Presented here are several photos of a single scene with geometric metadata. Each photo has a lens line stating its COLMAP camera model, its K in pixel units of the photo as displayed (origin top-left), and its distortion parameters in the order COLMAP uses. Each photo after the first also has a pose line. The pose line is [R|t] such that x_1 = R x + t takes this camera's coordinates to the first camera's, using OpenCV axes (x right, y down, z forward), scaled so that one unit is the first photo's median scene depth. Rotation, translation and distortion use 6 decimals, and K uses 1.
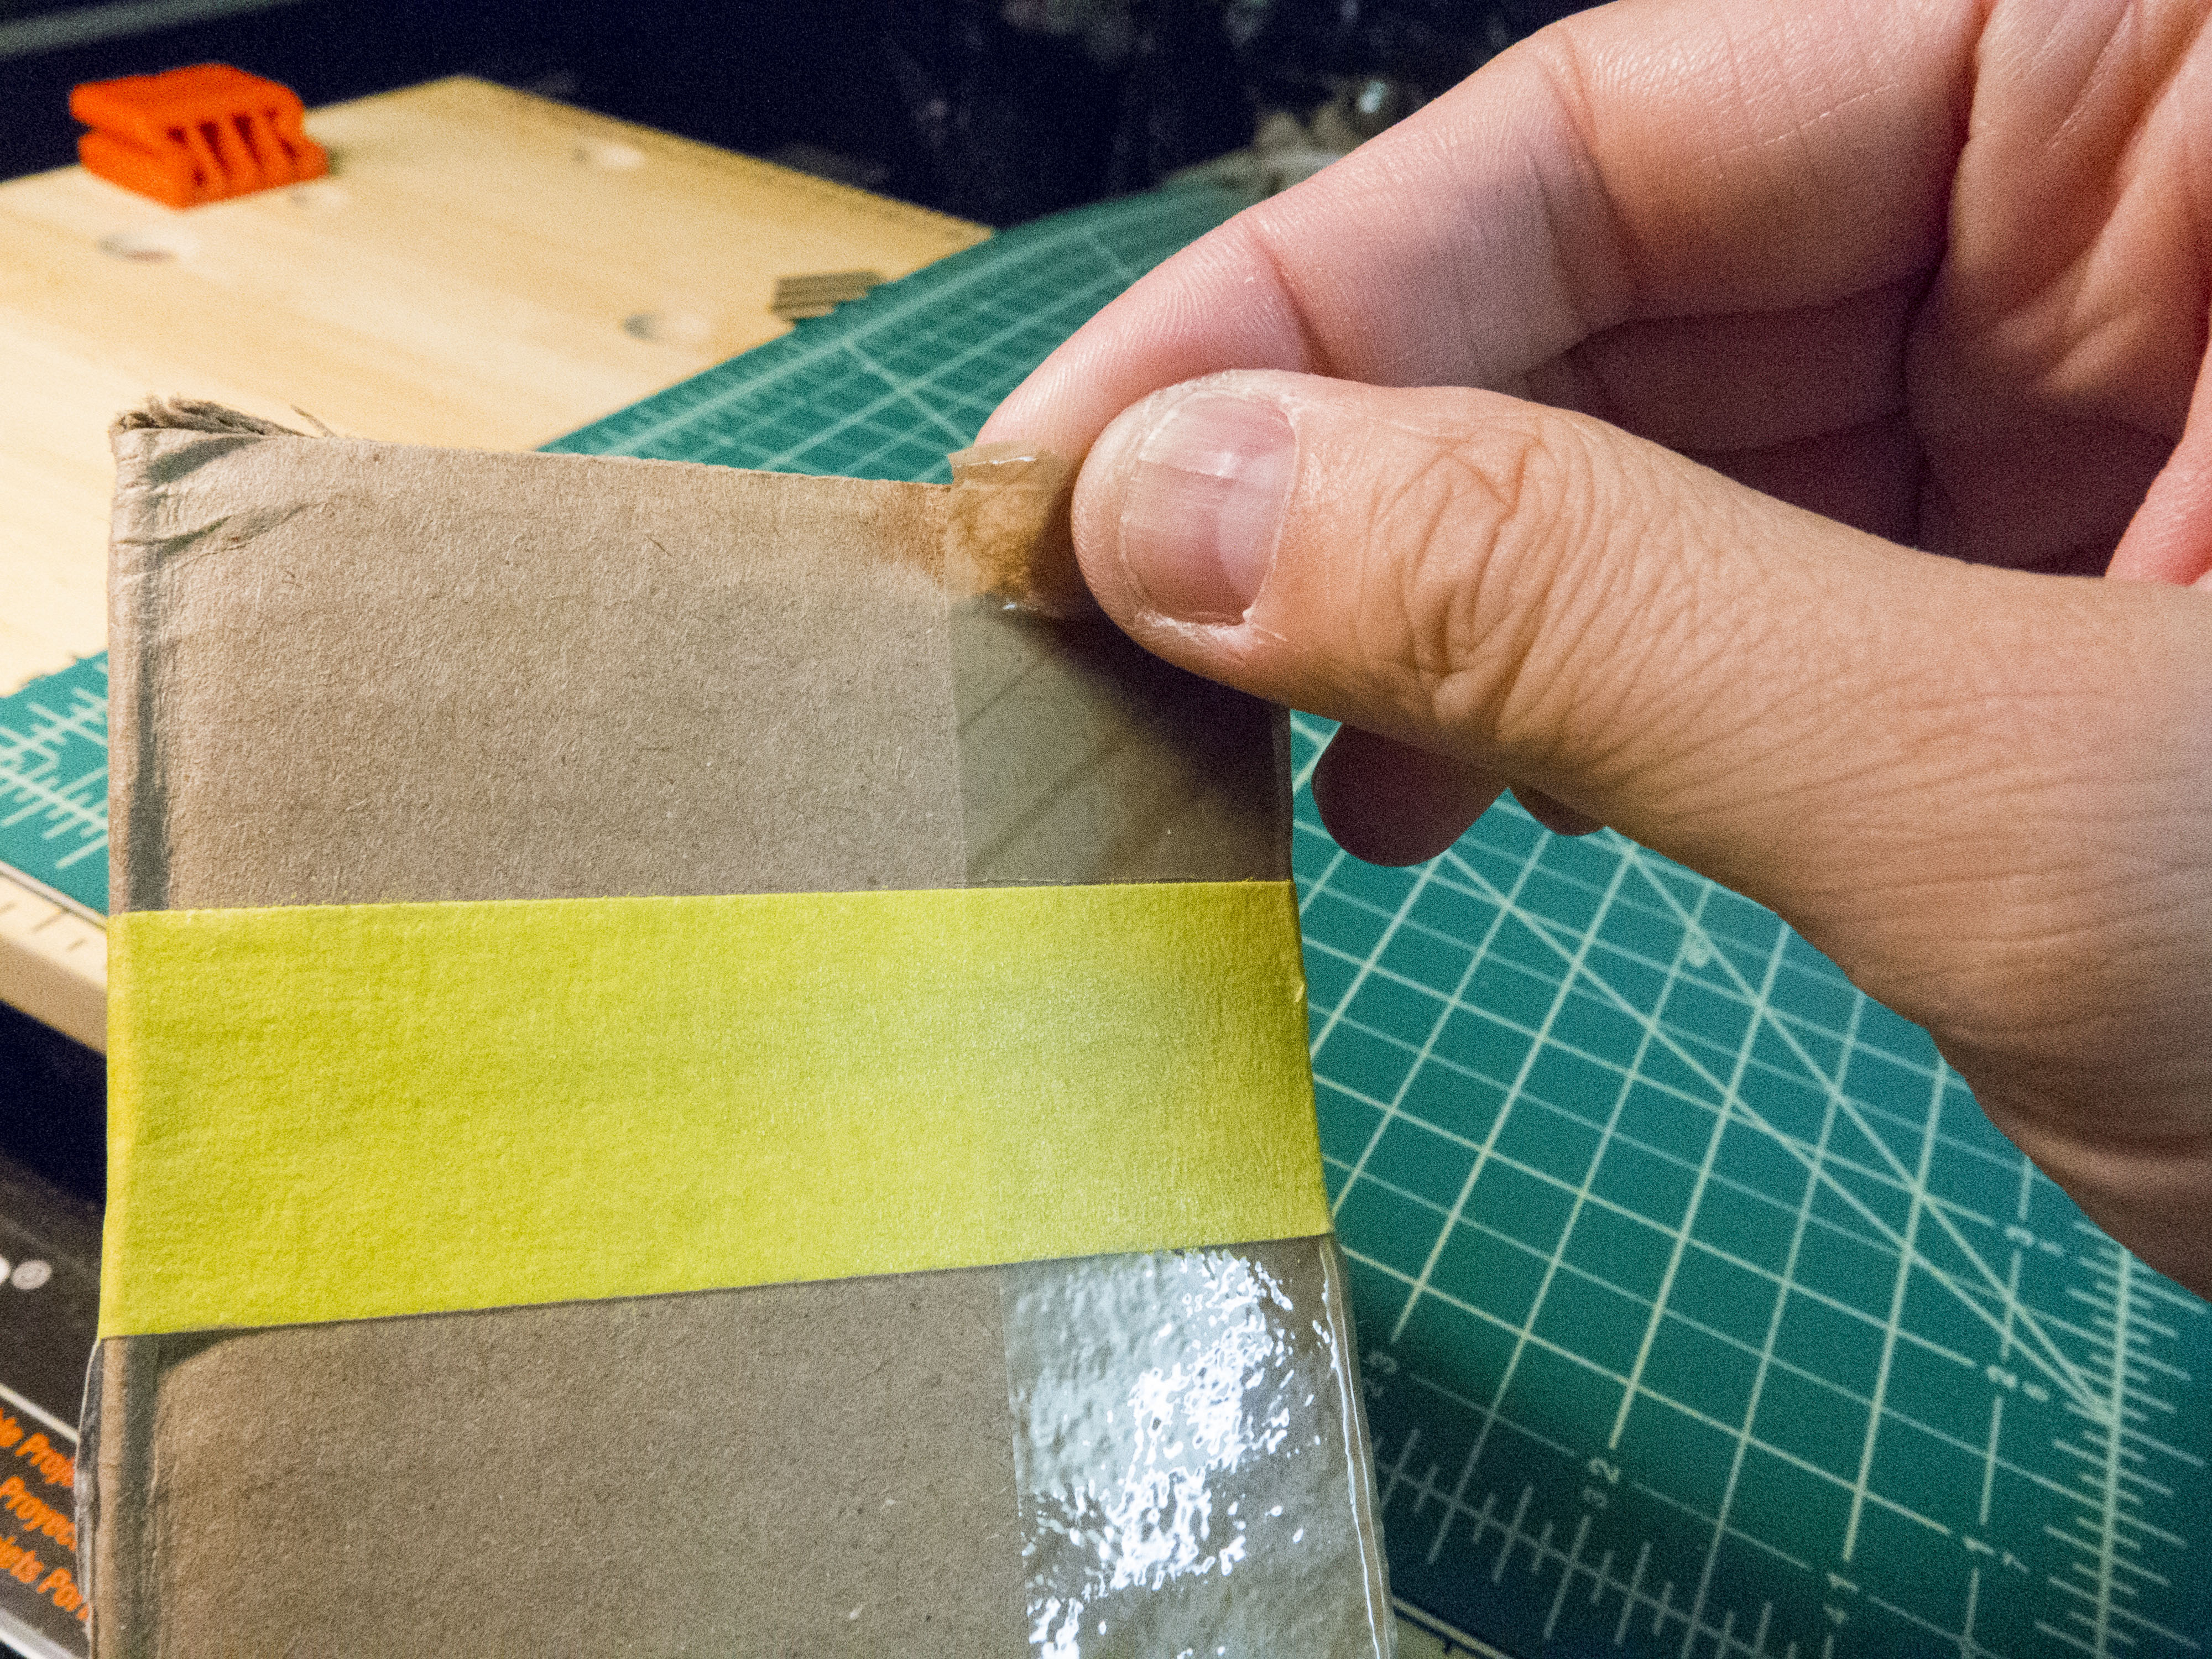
lens RADIAL K [[1835.6, 0, 1098.4], [0, 1835.6, 832.7], [0, 0, 1]] dist [-0.024709, -0.003130]
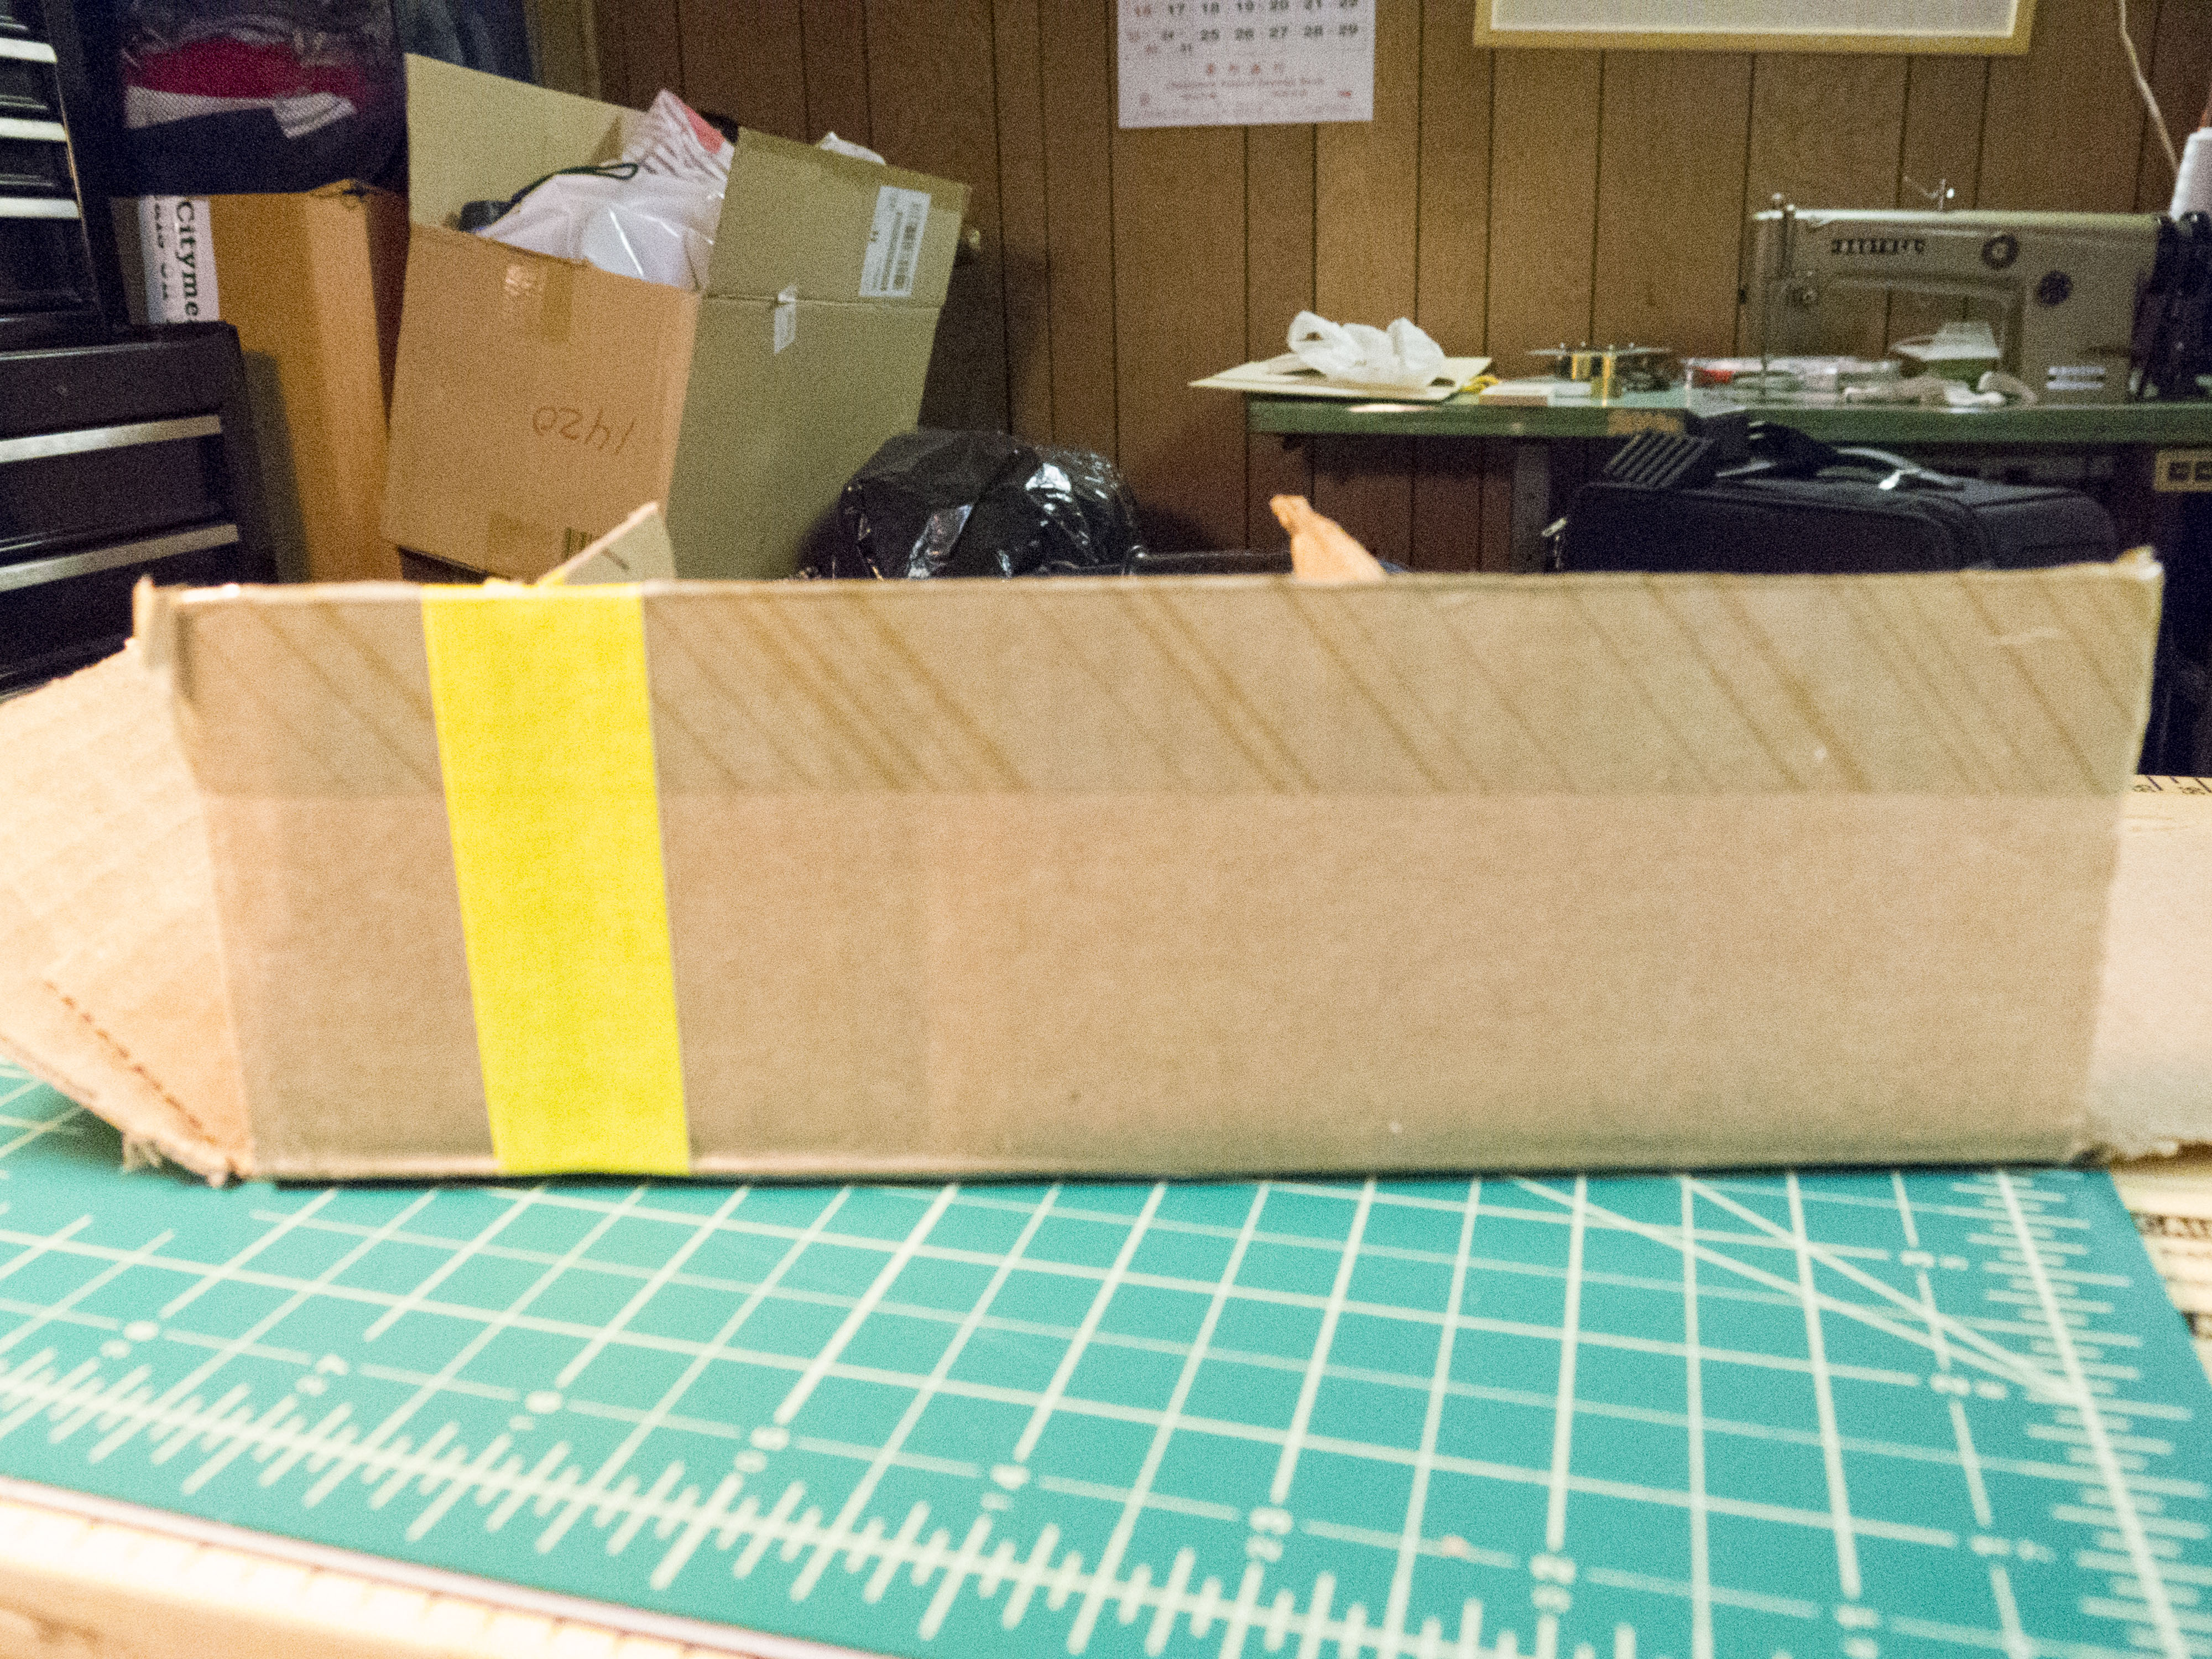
lens RADIAL K [[1835.6, 0, 1099.2], [0, 1835.6, 833.2], [0, 0, 1]] dist [-0.024709, -0.003130]
pose [[0.969946, -0.195778, 0.144483, 0.010128], [0.231106, 0.927023, -0.295327, 0.118104], [-0.076120, 0.319843, 0.944408, 0.059191]]
